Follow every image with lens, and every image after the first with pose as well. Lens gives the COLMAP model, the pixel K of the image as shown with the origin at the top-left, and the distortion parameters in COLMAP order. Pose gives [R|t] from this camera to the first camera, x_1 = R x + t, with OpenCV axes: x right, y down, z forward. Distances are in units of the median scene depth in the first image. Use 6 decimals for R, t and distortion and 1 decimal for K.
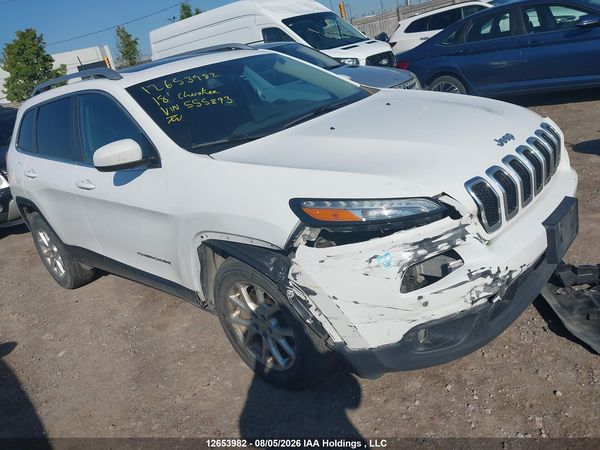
lens RADIAL K [[476.9, 0, 296.5], [0, 476.9, 225.4], [0, 0, 1]] dist [0.033182, -0.053835]
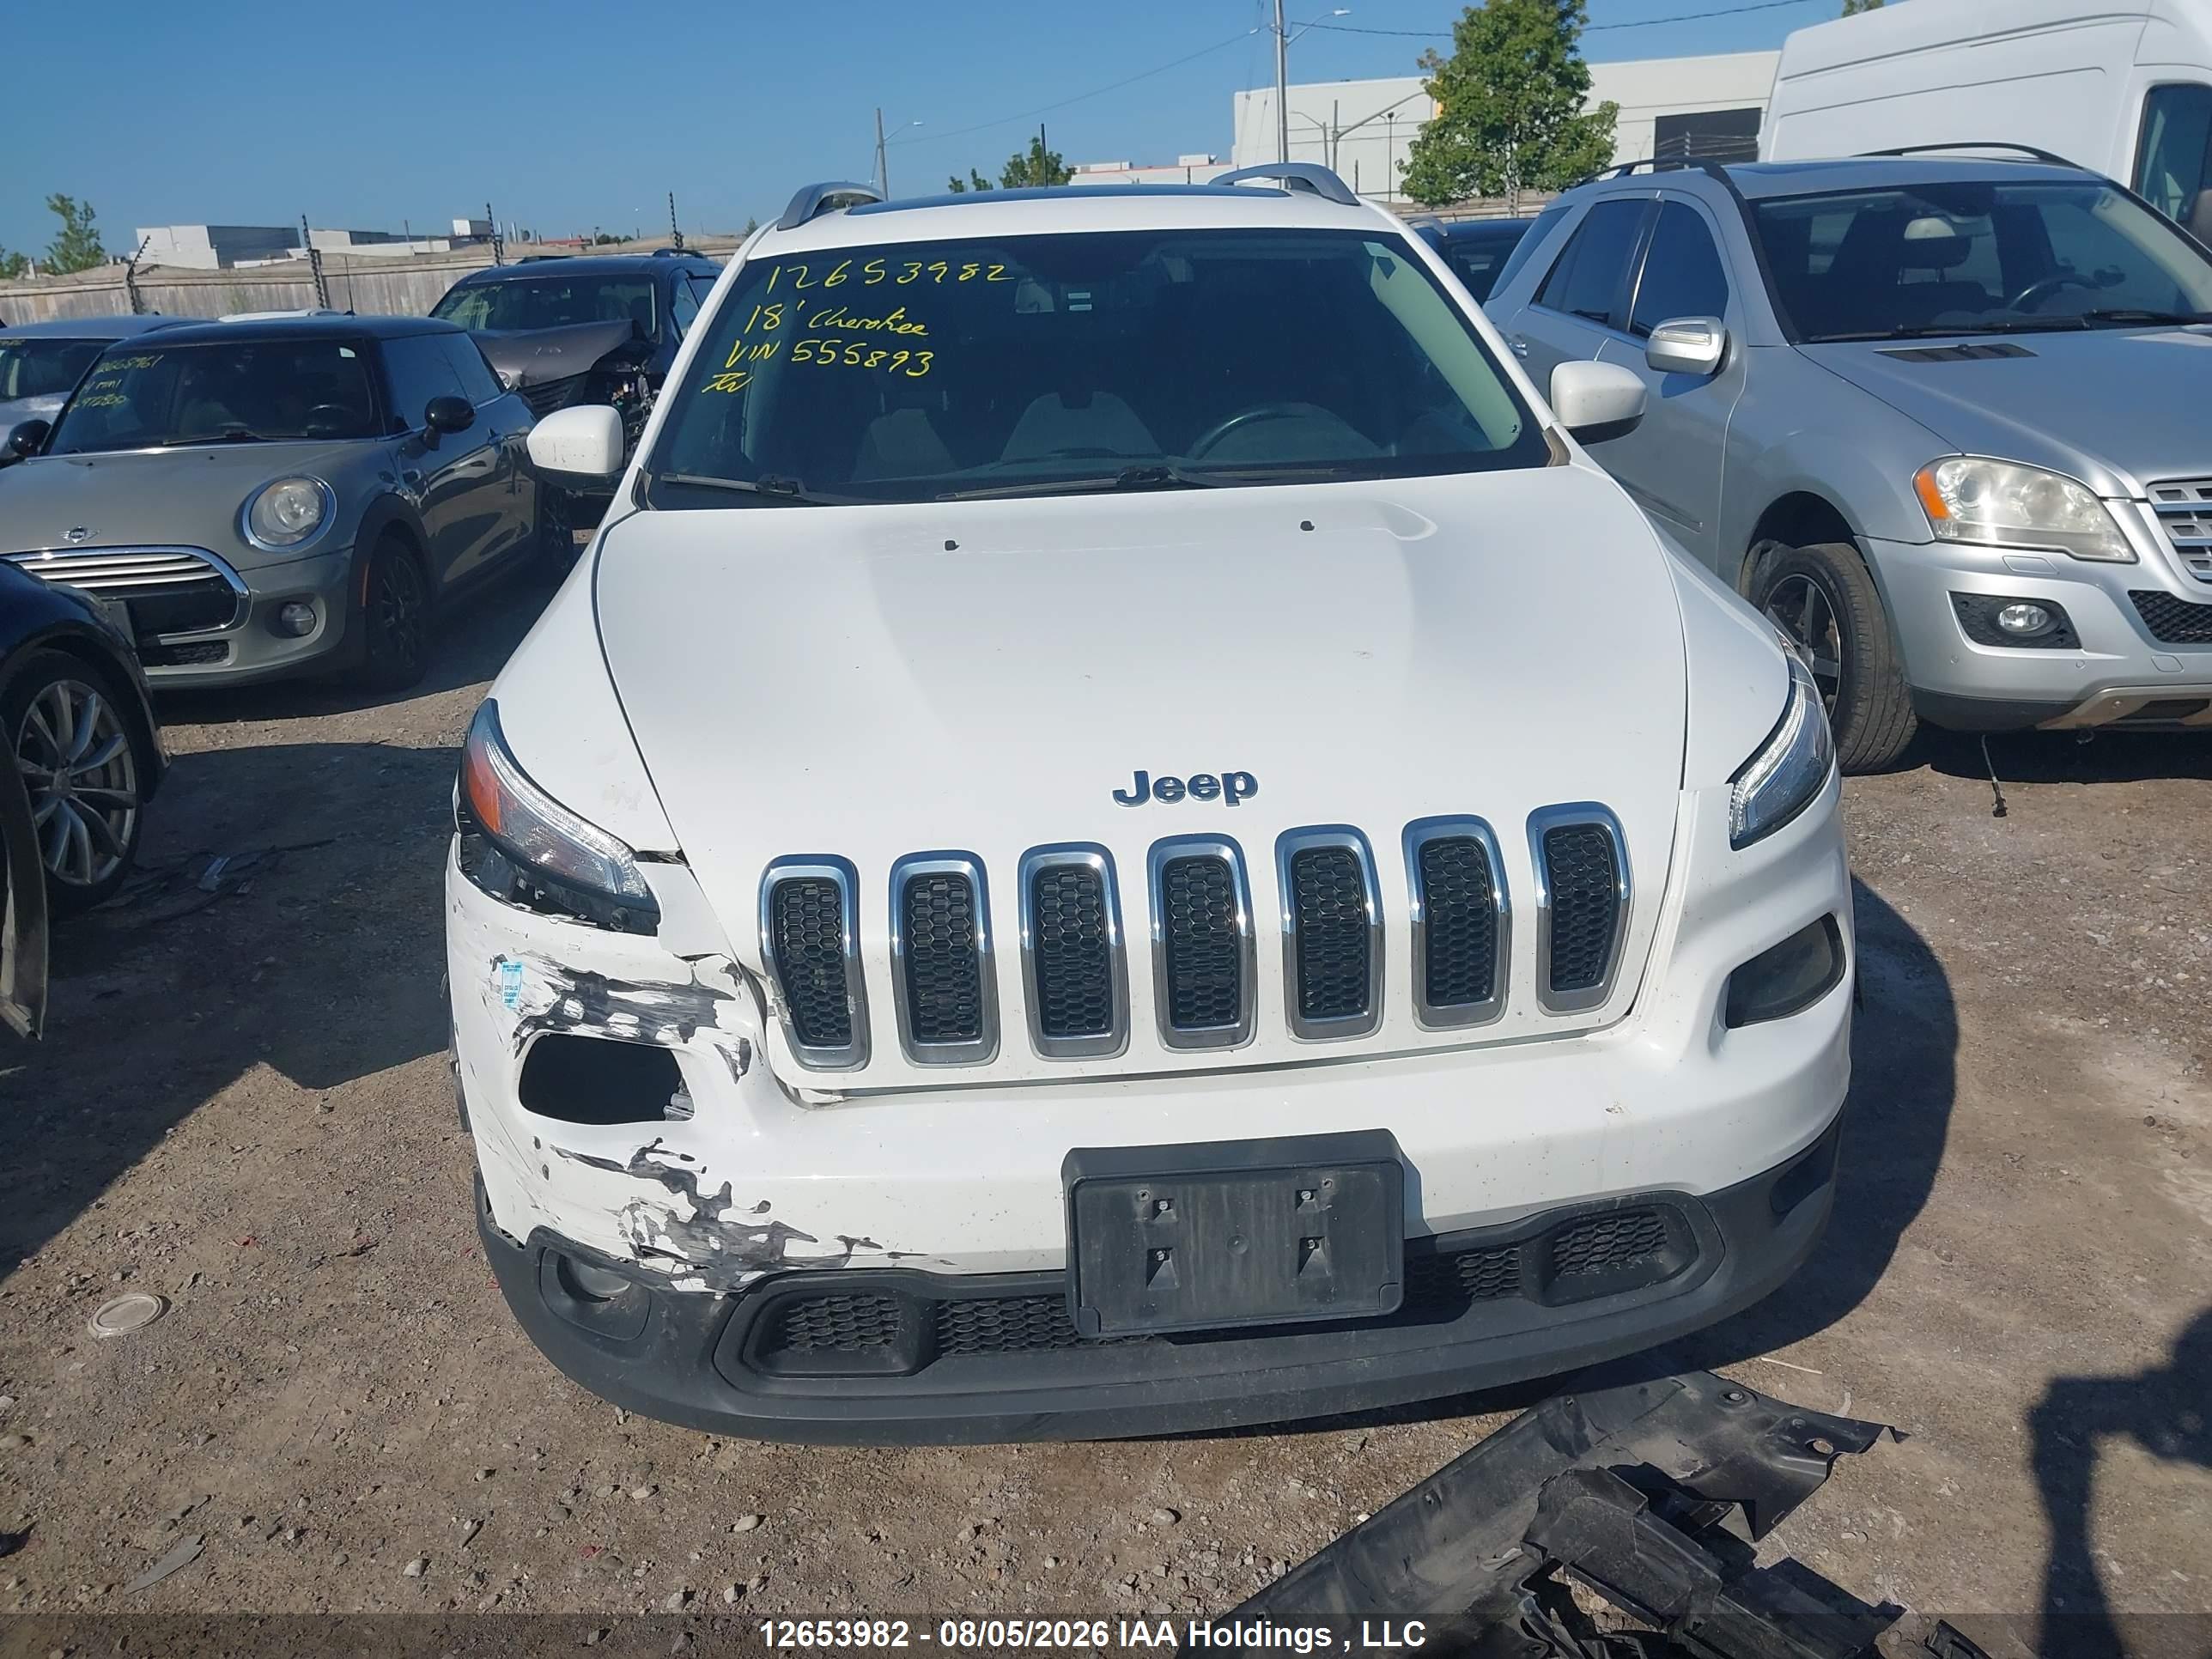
lens RADIAL K [[1758.0, 0, 1114.8], [0, 1758.0, 819.0], [0, 0, 1]] dist [0.033182, -0.053835]
pose [[0.714600, 0.379805, -0.587448, 0.787298], [-0.345450, 0.921829, 0.175771, -0.258877], [0.608286, 0.077328, 0.789942, 0.230993]]
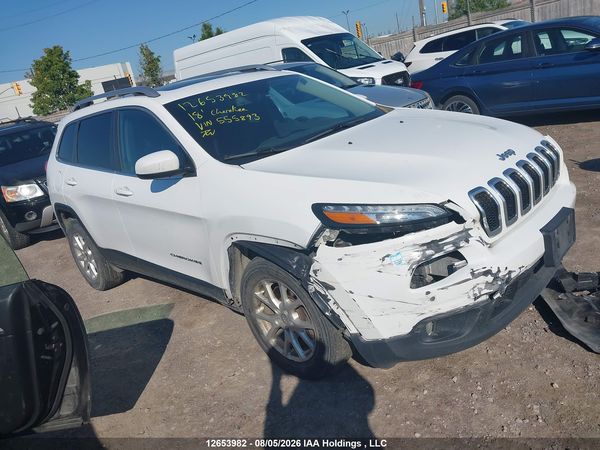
lens RADIAL K [[476.9, 0, 300.8], [0, 476.9, 219.0], [0, 0, 1]] dist [0.033182, -0.053835]
pose [[0.999653, 0.015137, -0.021543, -0.012676], [-0.016104, 0.998838, -0.045419, 0.023898], [0.020831, 0.045750, 0.998736, -0.095789]]
